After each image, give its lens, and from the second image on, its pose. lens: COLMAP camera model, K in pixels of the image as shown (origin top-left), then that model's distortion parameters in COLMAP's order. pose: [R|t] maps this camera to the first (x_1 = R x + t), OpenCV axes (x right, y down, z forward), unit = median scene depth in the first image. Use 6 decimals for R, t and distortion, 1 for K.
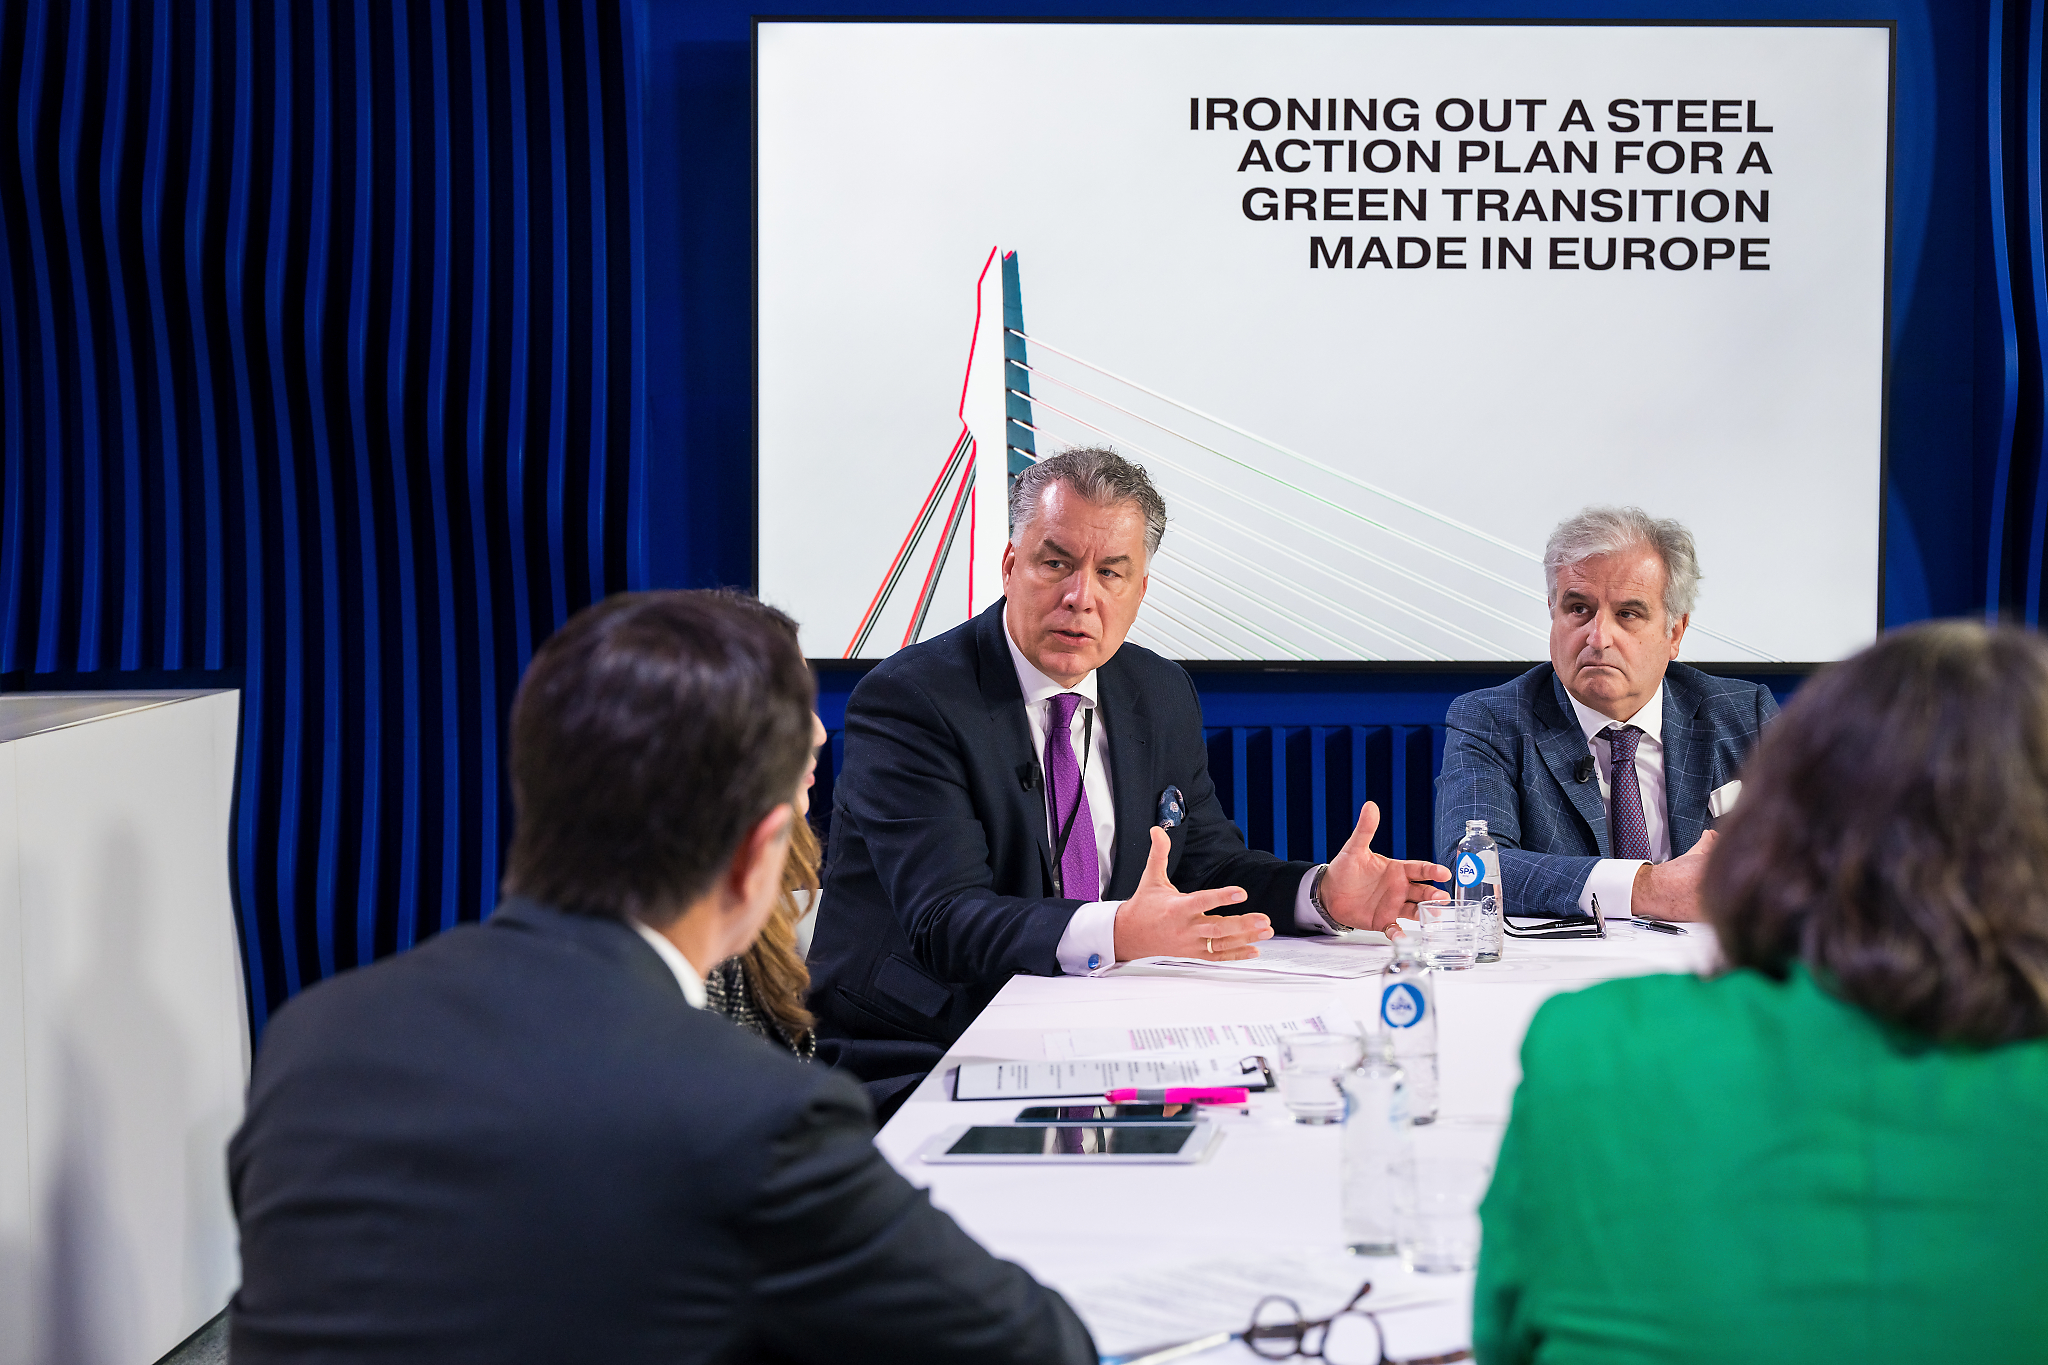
lens RADIAL K [[4168.1, 0, 950.1], [0, 4168.1, 686.3], [0, 0, 1]] dist [-0.001022, 0.000000]
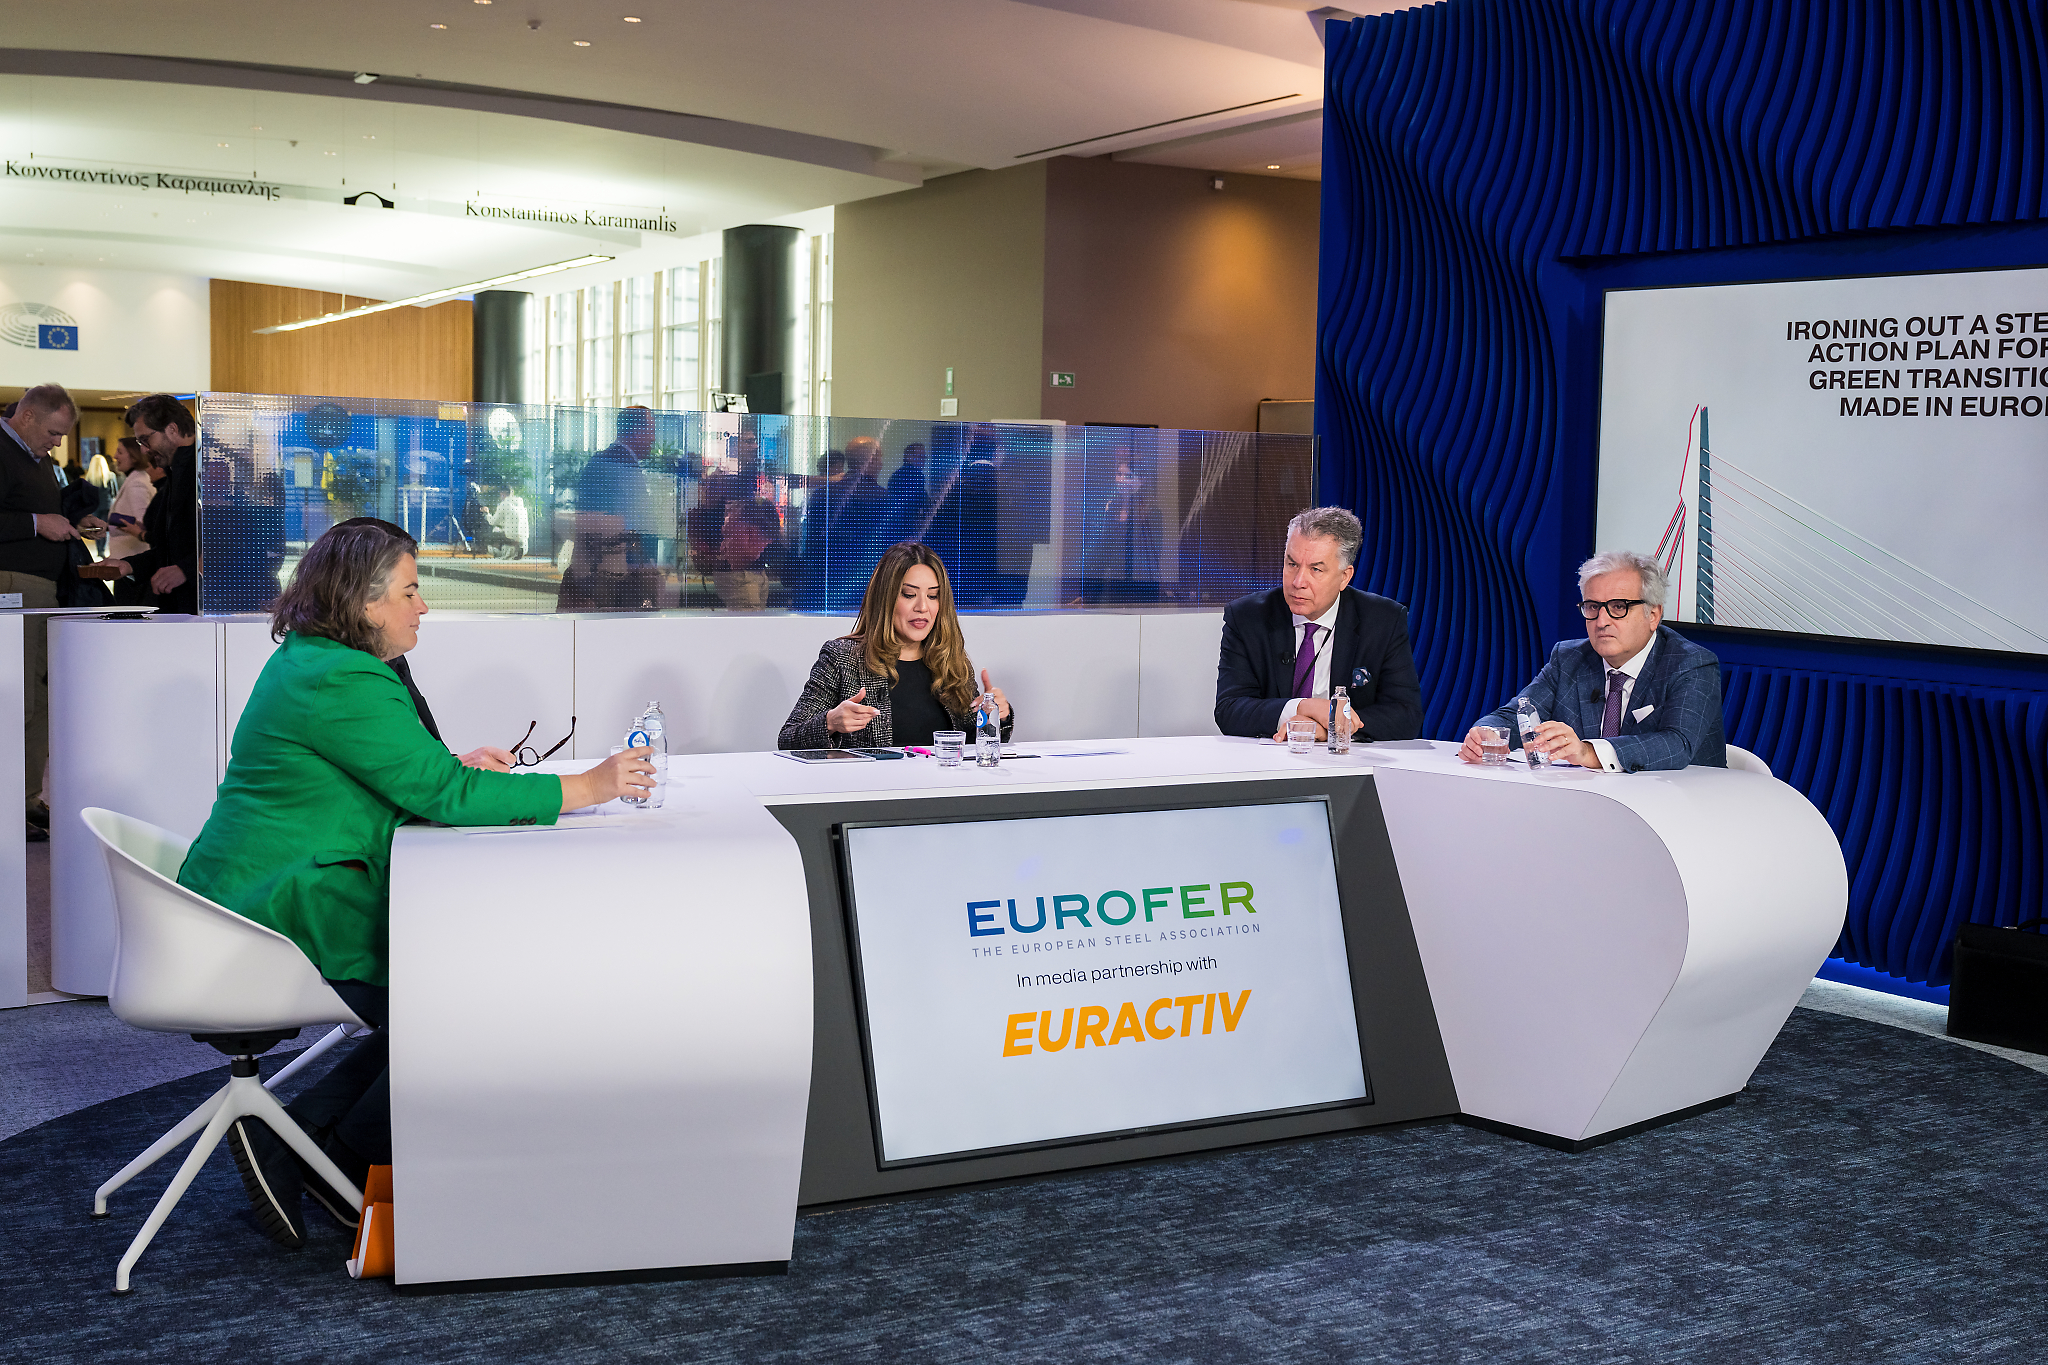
lens RADIAL K [[2357.8, 0, 1026.0], [0, 2357.8, 670.9], [0, 0, 1]] dist [-0.016321, 0.000000]
pose [[0.571892, 0.084280, -0.815988, 0.717853], [-0.085326, 0.995424, 0.043012, -0.005198], [0.815879, 0.045027, 0.576466, 0.141395]]
